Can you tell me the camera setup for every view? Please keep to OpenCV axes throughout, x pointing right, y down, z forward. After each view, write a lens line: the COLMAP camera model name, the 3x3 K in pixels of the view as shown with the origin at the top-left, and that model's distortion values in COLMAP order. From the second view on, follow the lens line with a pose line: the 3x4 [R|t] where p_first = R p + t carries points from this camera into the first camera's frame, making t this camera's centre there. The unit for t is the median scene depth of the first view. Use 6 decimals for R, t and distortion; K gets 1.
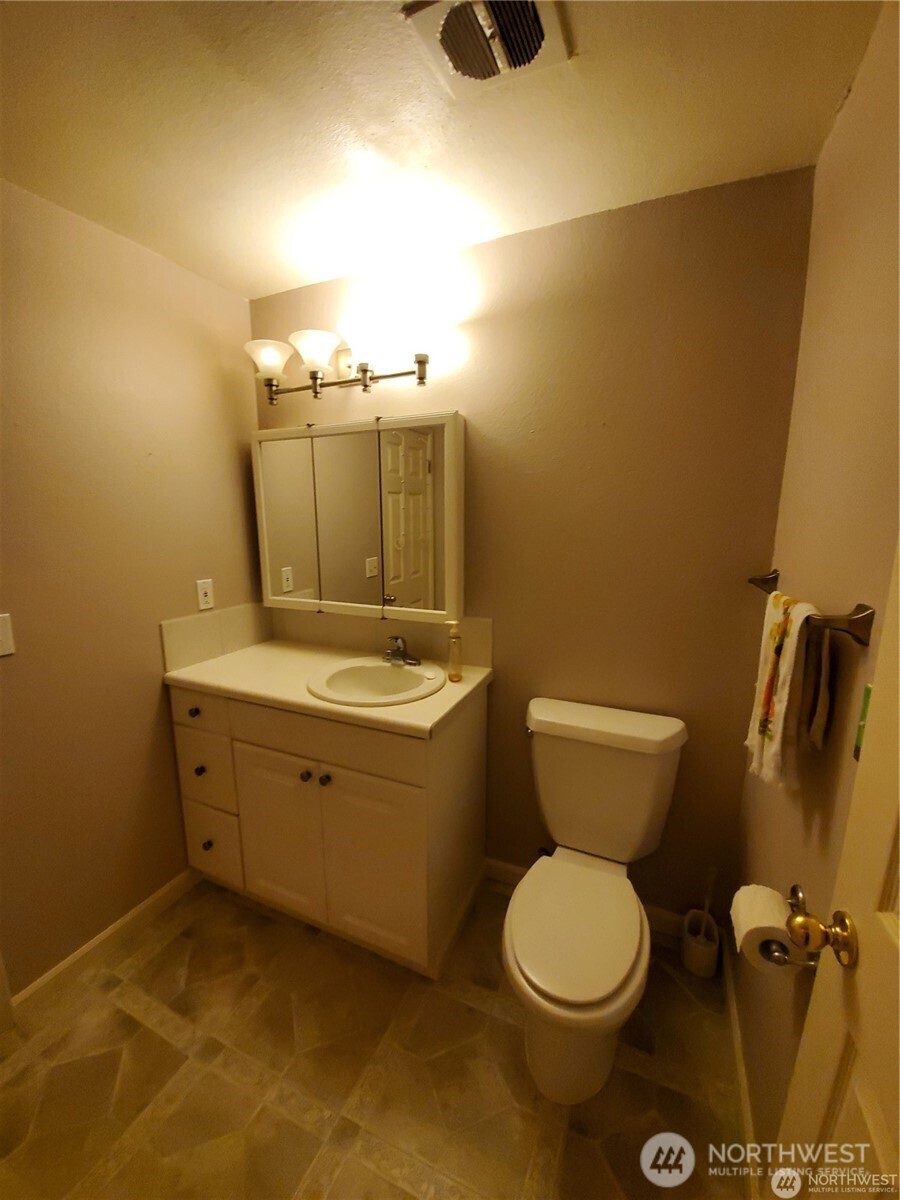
lens RADIAL K [[476.6, 0, 442.4], [0, 476.6, 604.6], [0, 0, 1]] dist [0.003361, -0.008908]
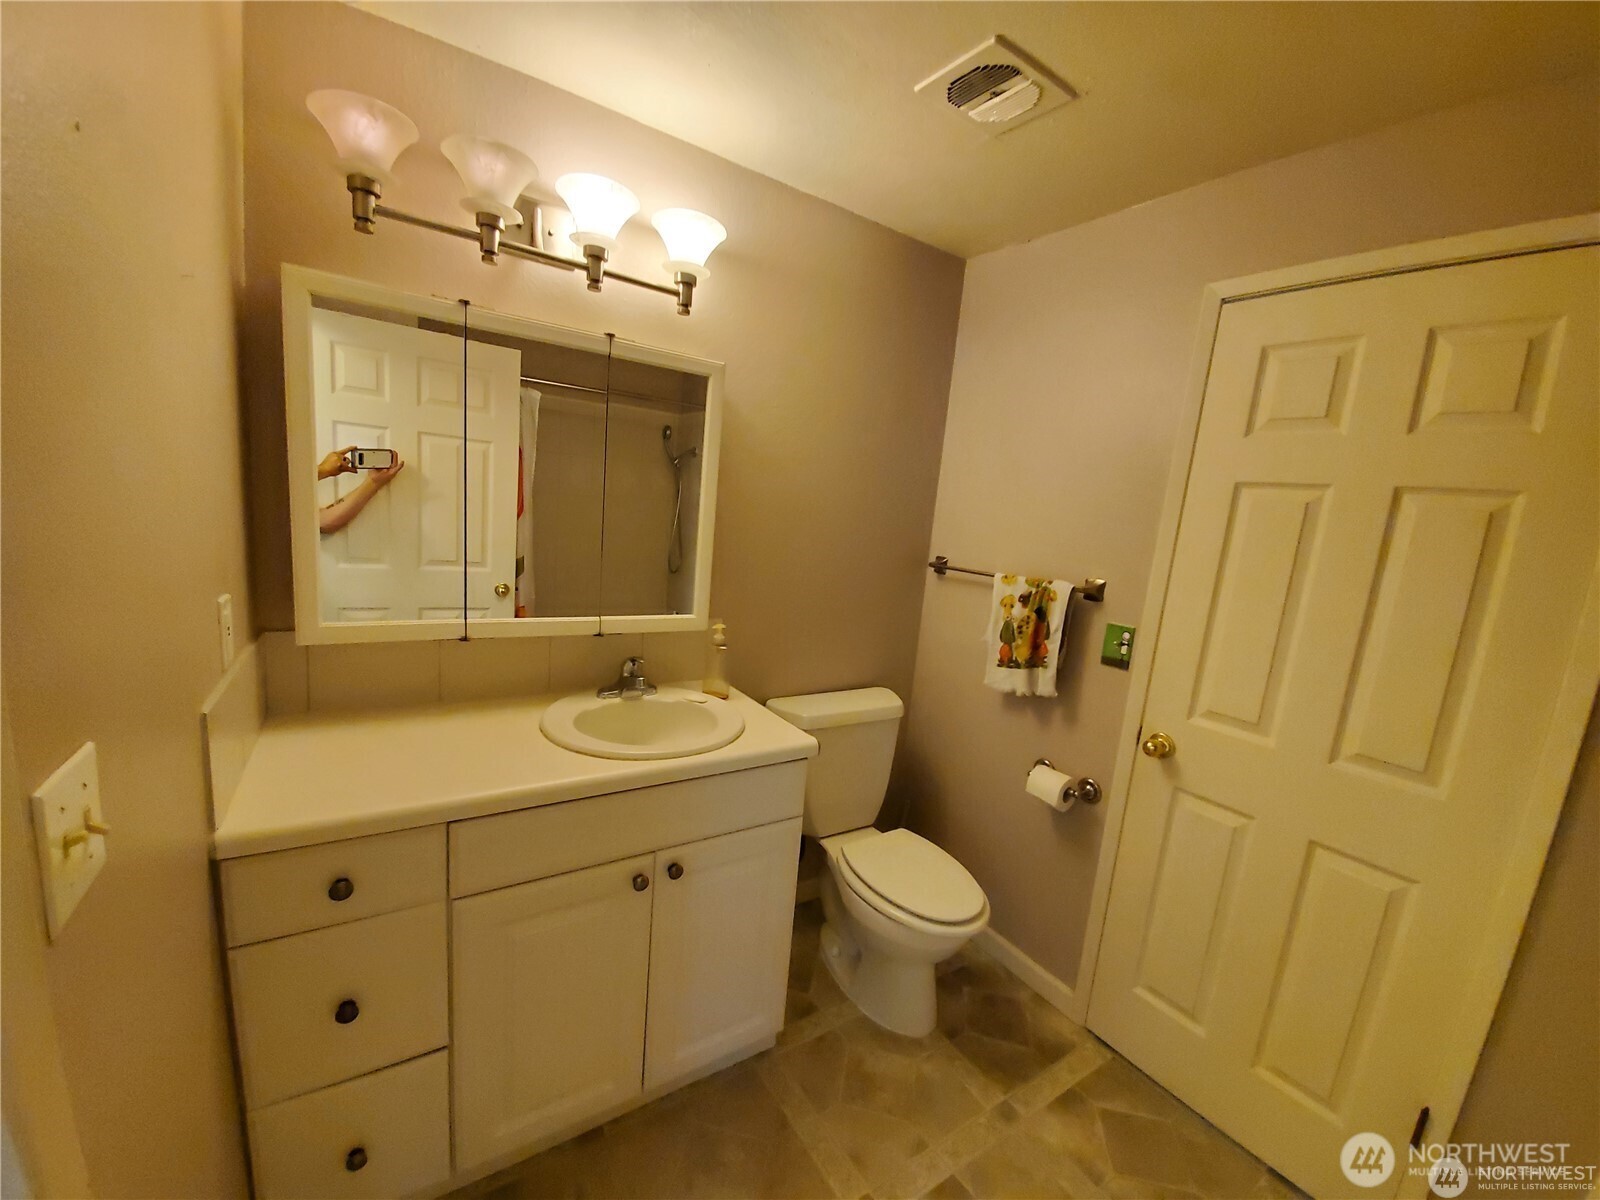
lens RADIAL K [[594.2, 0, 794.8], [0, 594.2, 616.8], [0, 0, 1]] dist [-0.002802, -0.000130]
pose [[0.552057, -0.096196, 0.828239, -0.714623], [0.064700, 0.995270, 0.072470, -0.042591], [-0.831293, 0.013580, 0.555669, 0.325228]]
